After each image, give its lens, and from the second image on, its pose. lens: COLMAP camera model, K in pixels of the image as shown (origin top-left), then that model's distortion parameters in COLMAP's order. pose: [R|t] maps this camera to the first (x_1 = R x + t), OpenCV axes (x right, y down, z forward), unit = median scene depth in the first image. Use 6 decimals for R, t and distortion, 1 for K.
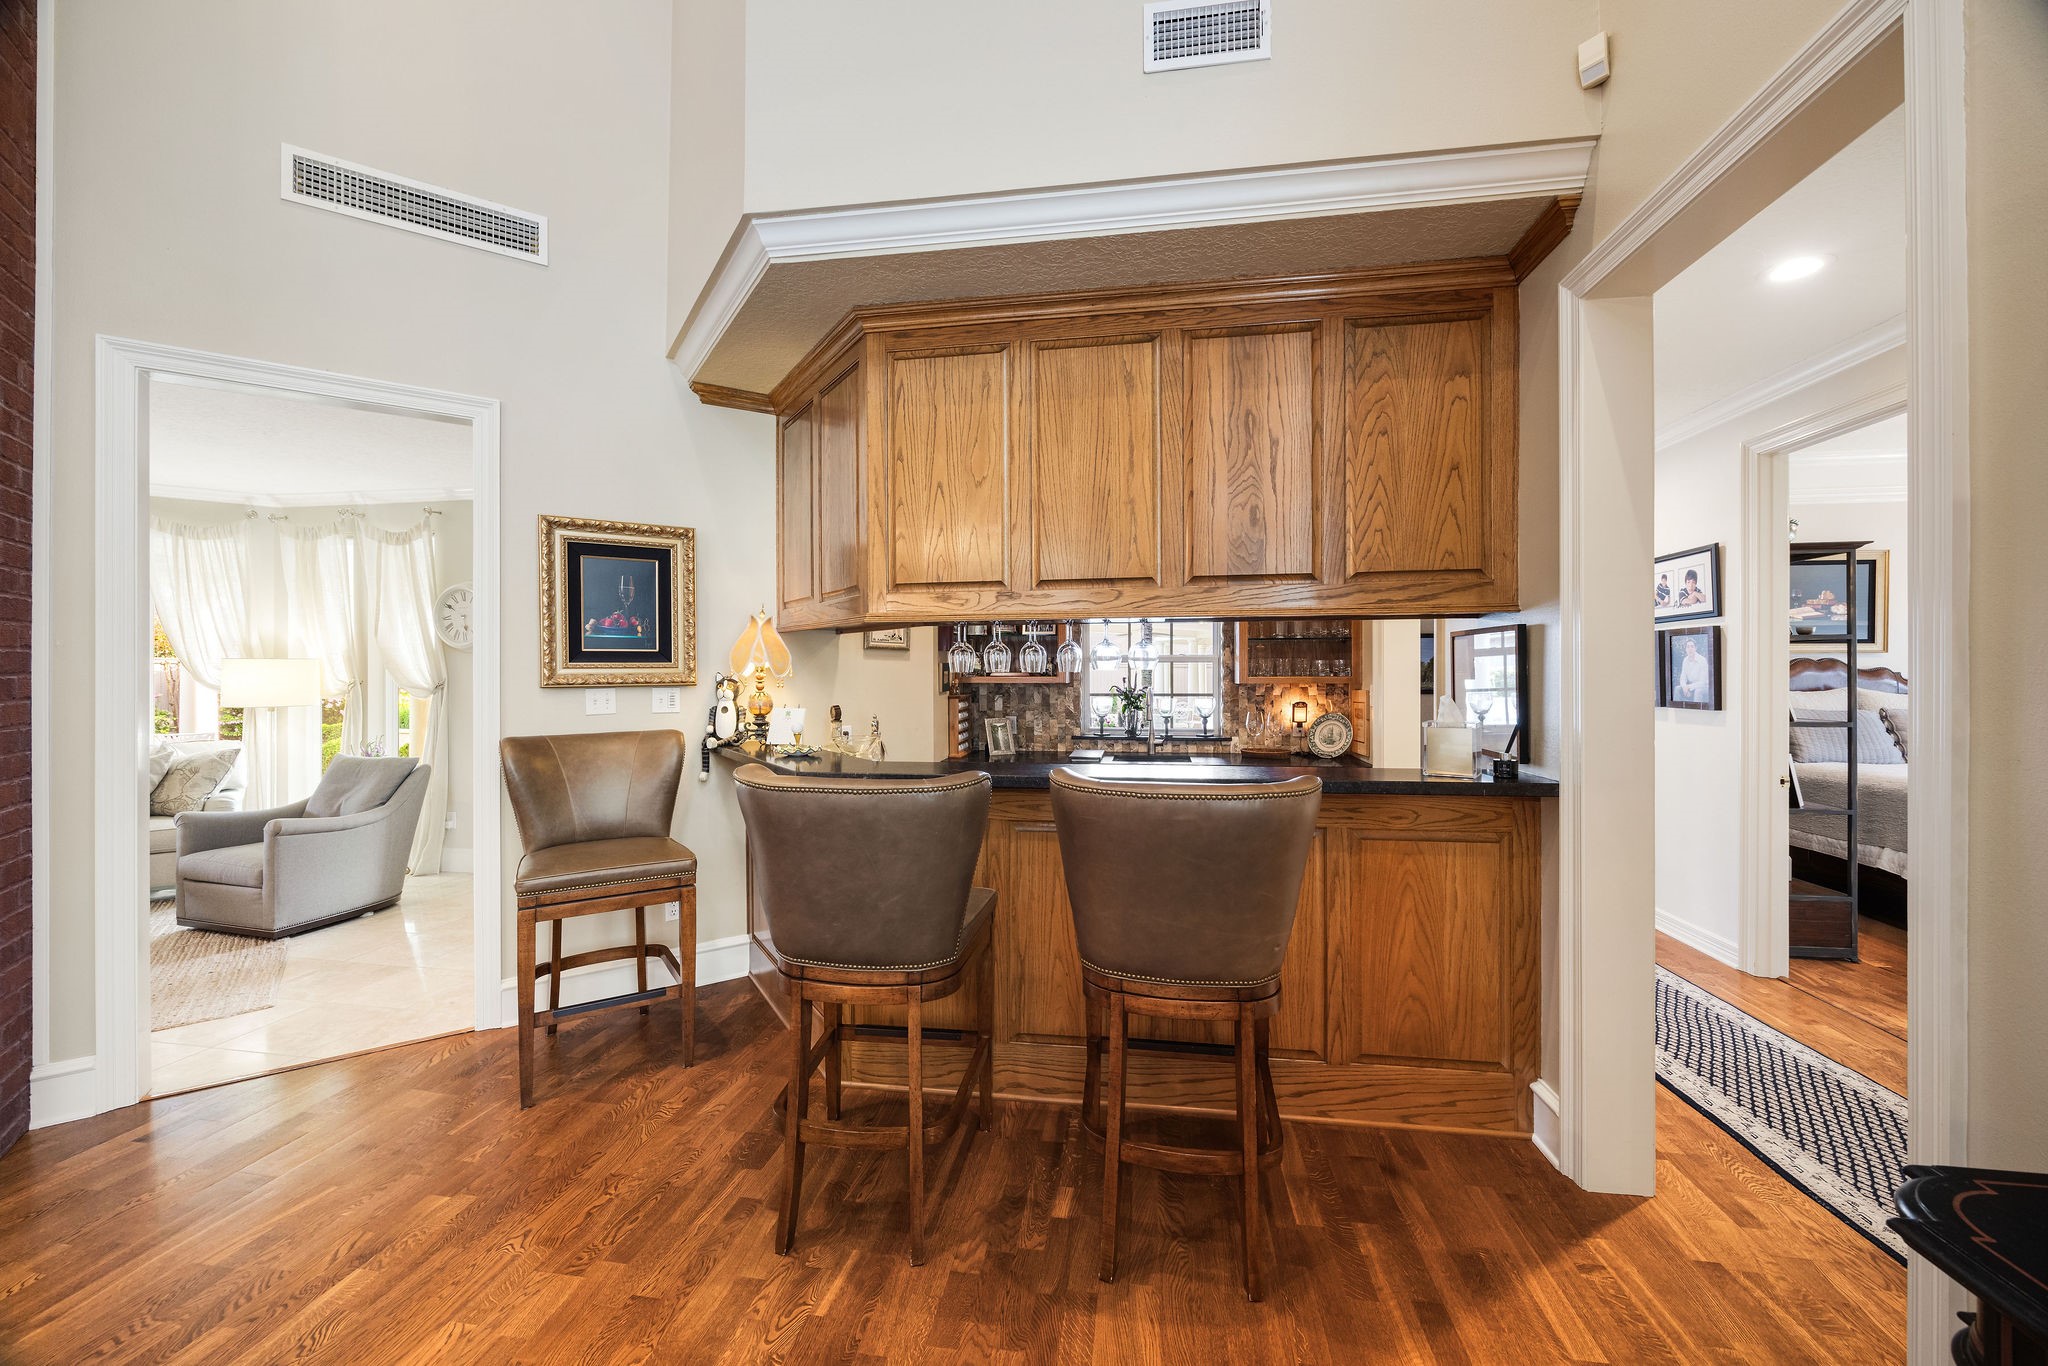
lens RADIAL K [[783.6, 0, 1017.0], [0, 783.6, 682.1], [0, 0, 1]] dist [0.003893, 0.000153]
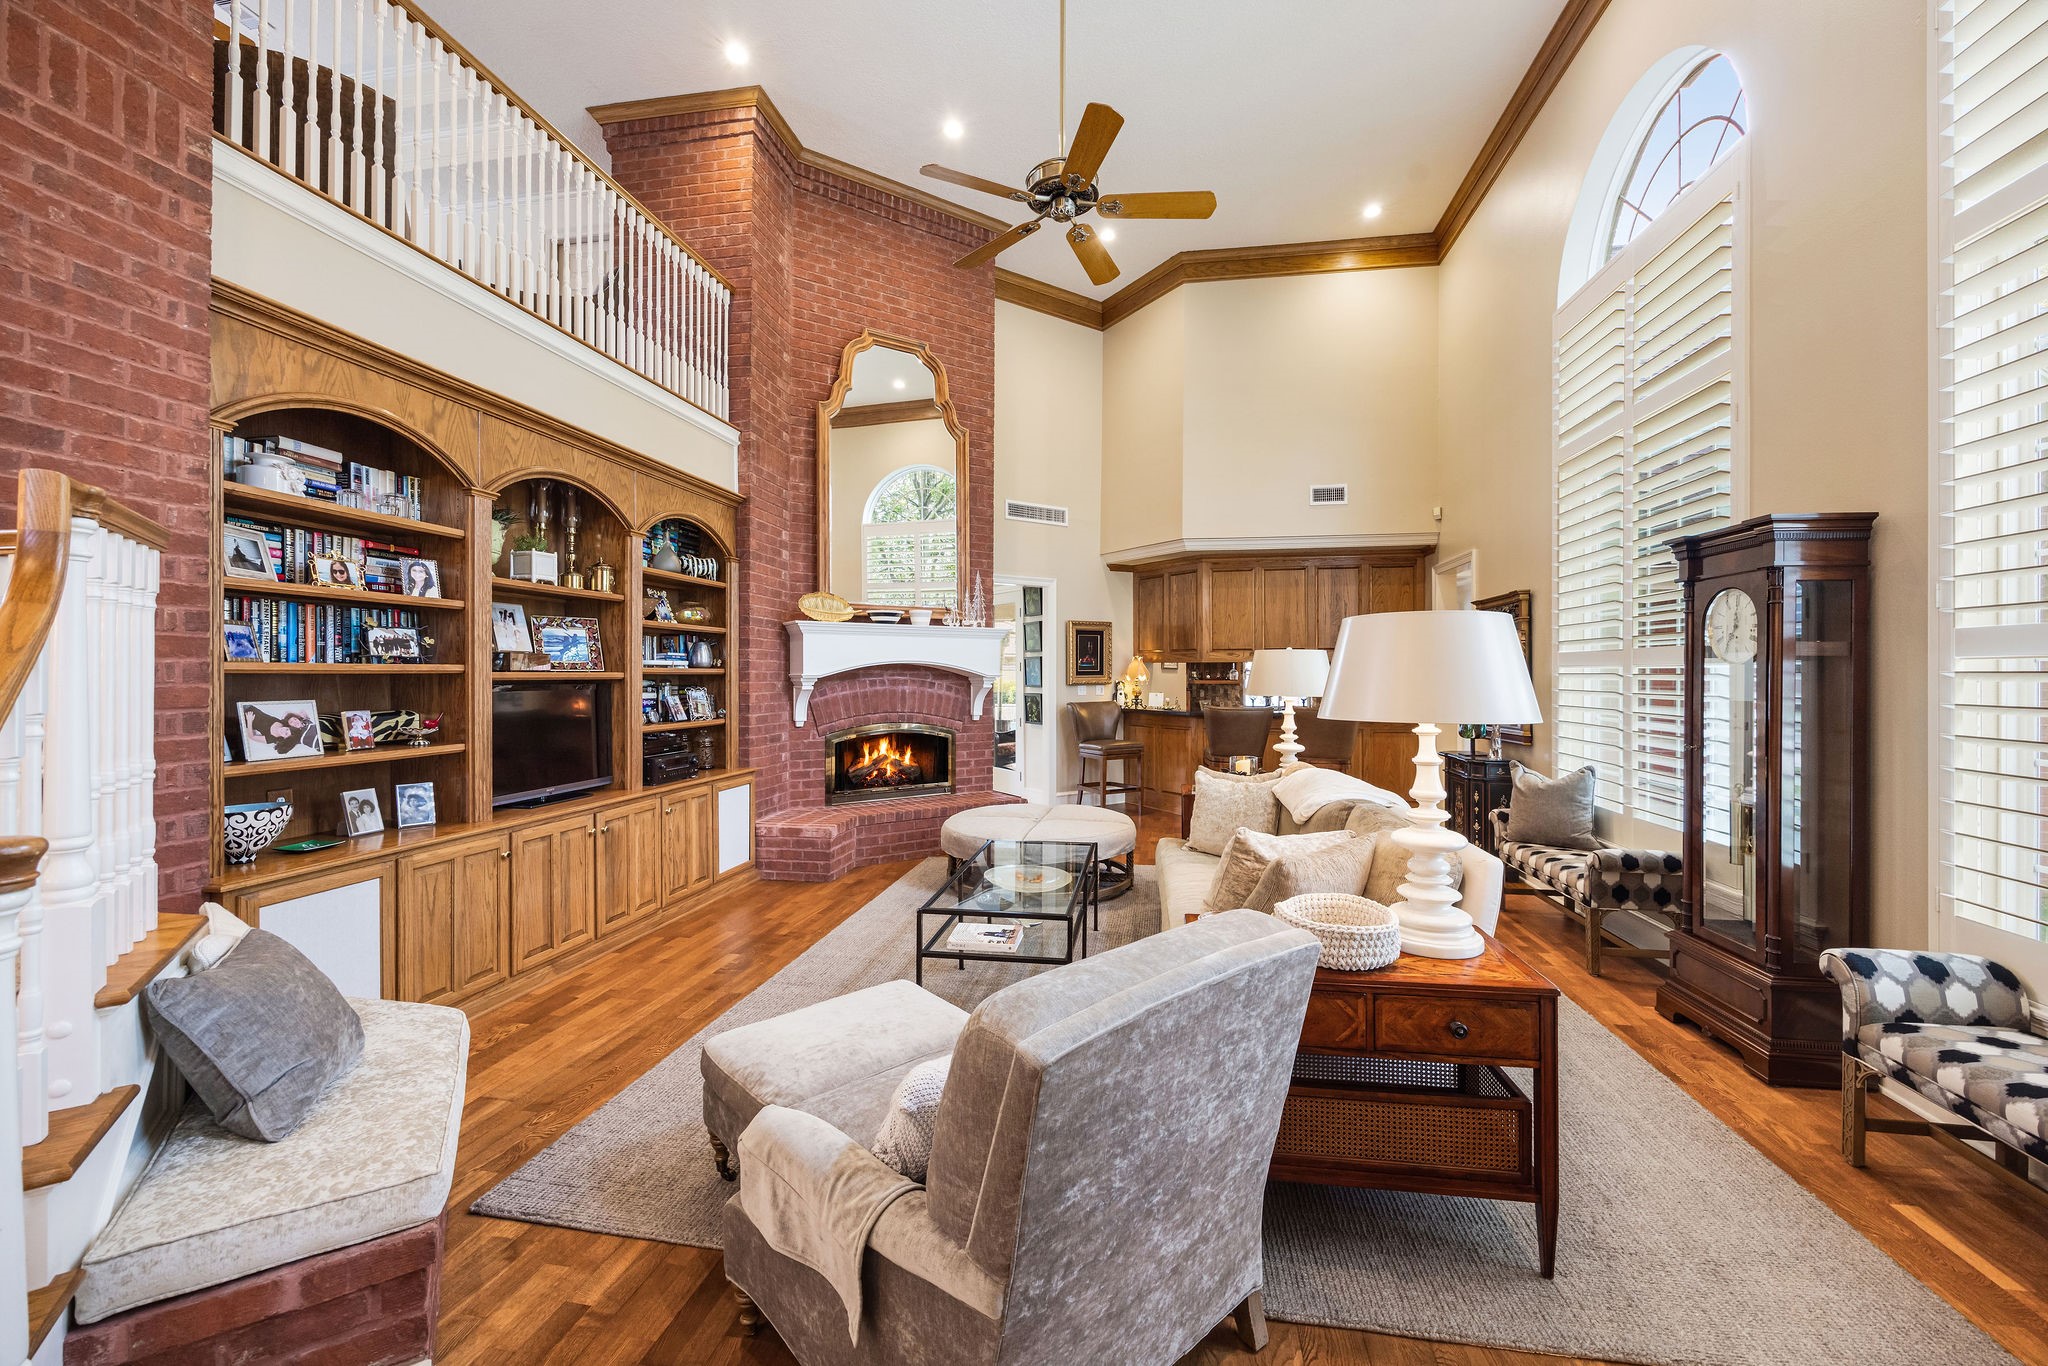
lens RADIAL K [[783.6, 0, 1036.8], [0, 783.6, 679.7], [0, 0, 1]] dist [0.003893, 0.000153]
pose [[0.999981, 0.002722, -0.005618, -0.665031], [-0.002750, 0.999984, -0.004934, 0.002236], [0.005604, 0.004949, 0.999972, -1.595704]]
